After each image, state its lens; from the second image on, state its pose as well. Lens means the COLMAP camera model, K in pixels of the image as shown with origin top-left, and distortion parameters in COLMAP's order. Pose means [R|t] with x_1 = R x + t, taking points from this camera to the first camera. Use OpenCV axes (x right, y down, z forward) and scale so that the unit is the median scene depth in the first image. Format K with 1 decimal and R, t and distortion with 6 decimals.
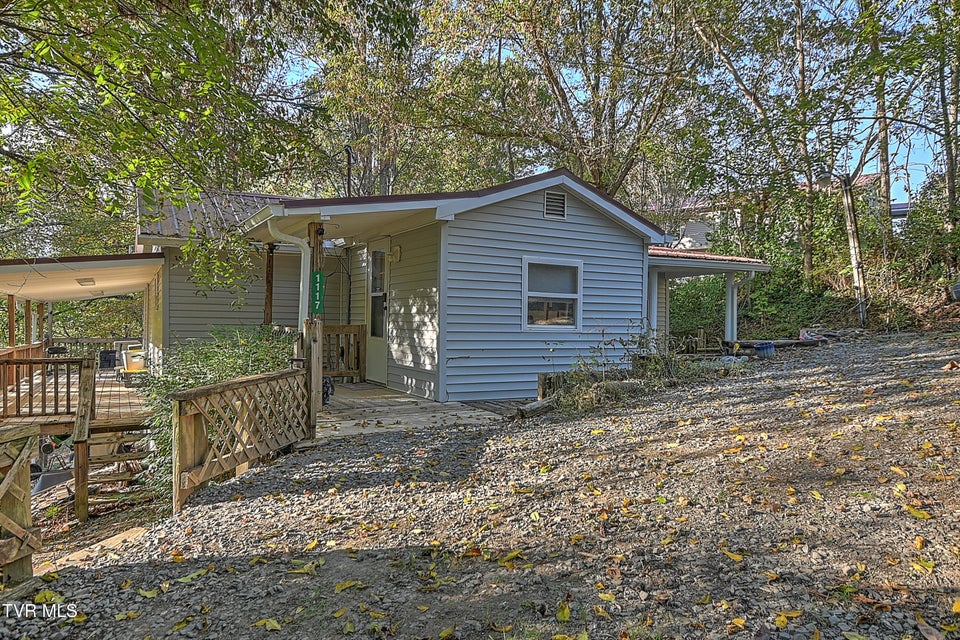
lens RADIAL K [[676.6, 0, 483.3], [0, 676.6, 320.1], [0, 0, 1]] dist [0.035860, 0.001153]
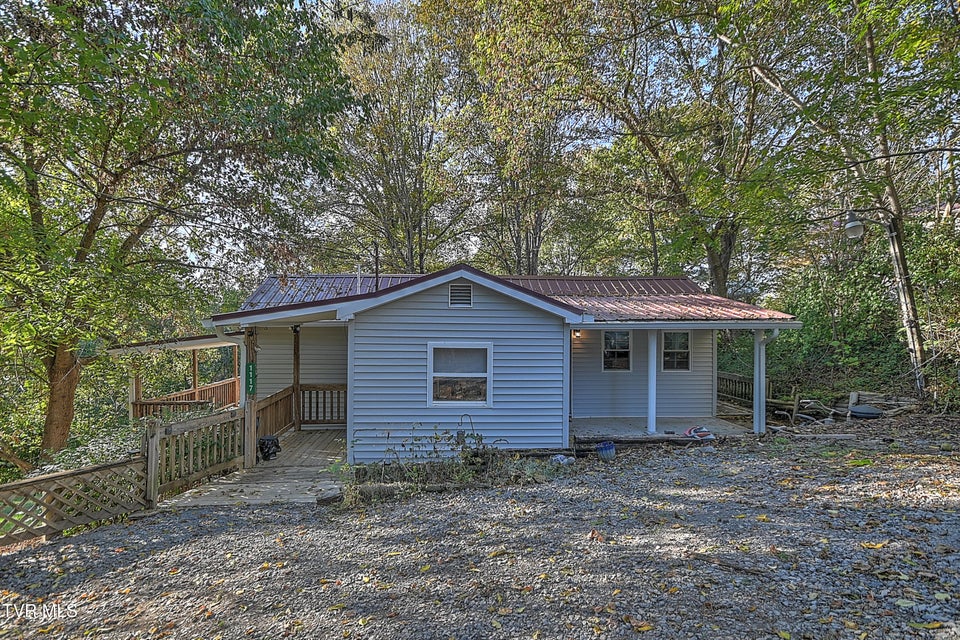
lens RADIAL K [[518.3, 0, 476.5], [0, 518.3, 320.9], [0, 0, 1]] dist [0.031311, -0.002246]
pose [[0.893993, -0.009113, -0.447989, 0.505566], [0.007005, 0.999955, -0.006363, -0.119019], [0.448027, 0.002550, 0.894017, 0.230912]]
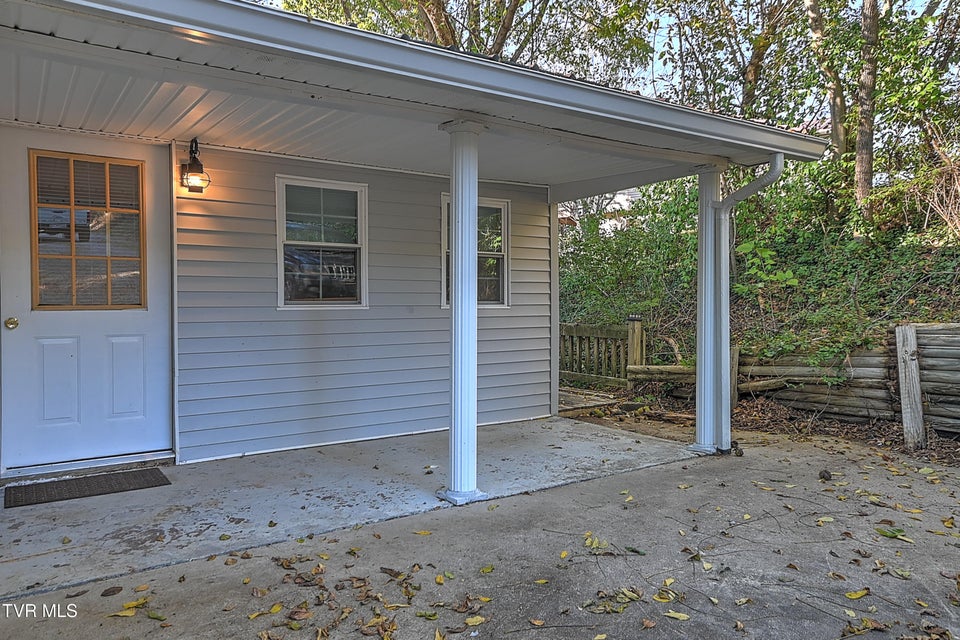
lens RADIAL K [[676.6, 0, 483.3], [0, 676.6, 320.1], [0, 0, 1]] dist [0.035860, 0.001153]
pose [[0.996930, -0.013688, 0.077090, 0.324810], [0.011579, 0.999548, 0.027736, -0.003599], [-0.077435, -0.026759, 0.996638, 0.973493]]
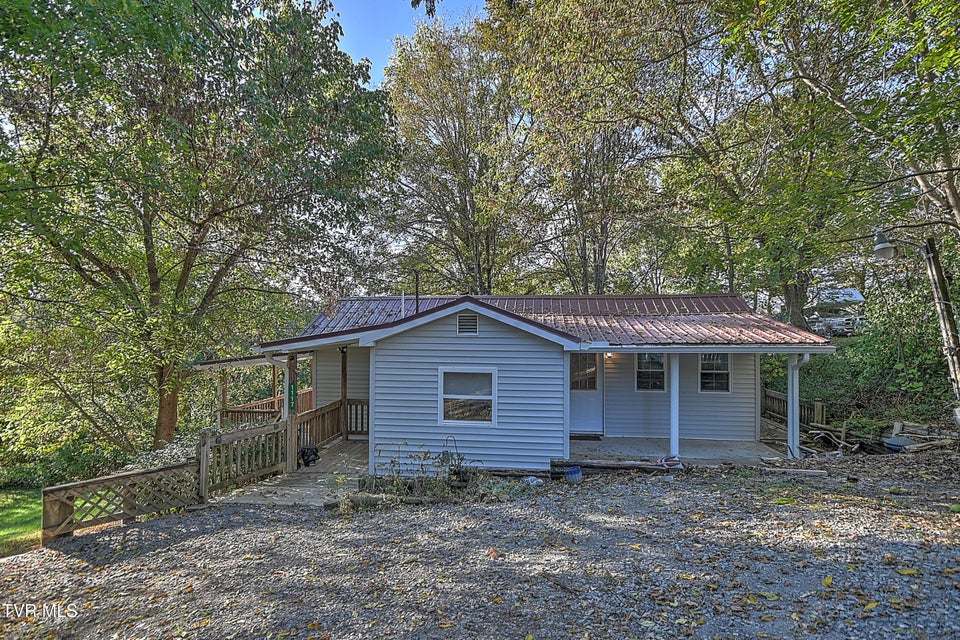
lens RADIAL K [[518.3, 0, 476.5], [0, 518.3, 320.9], [0, 0, 1]] dist [0.031311, -0.002246]
pose [[0.796809, -0.017710, -0.603972, 0.679296], [0.008288, 0.999797, -0.018384, -0.155594], [0.604174, 0.009643, 0.796794, 0.243700]]
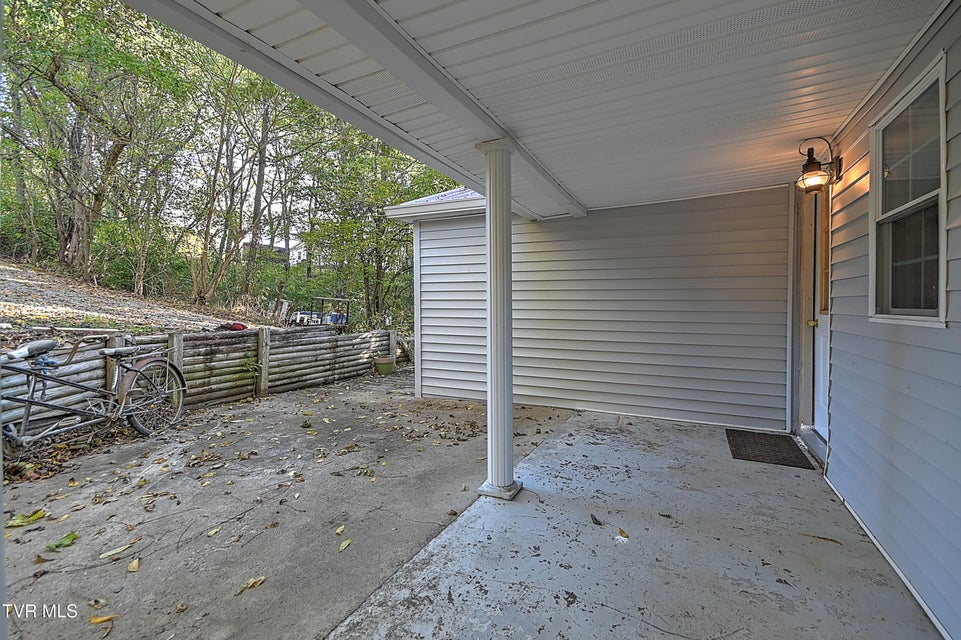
lens RADIAL K [[426.4, 0, 475.4], [0, 426.4, 323.6], [0, 0, 1]] dist [0.017373, -0.013419]
pose [[-0.835684, 0.012595, -0.549065, 0.499282], [-0.008918, 0.999294, 0.036497, -0.001848], [0.549137, 0.035396, -0.834982, 1.575436]]
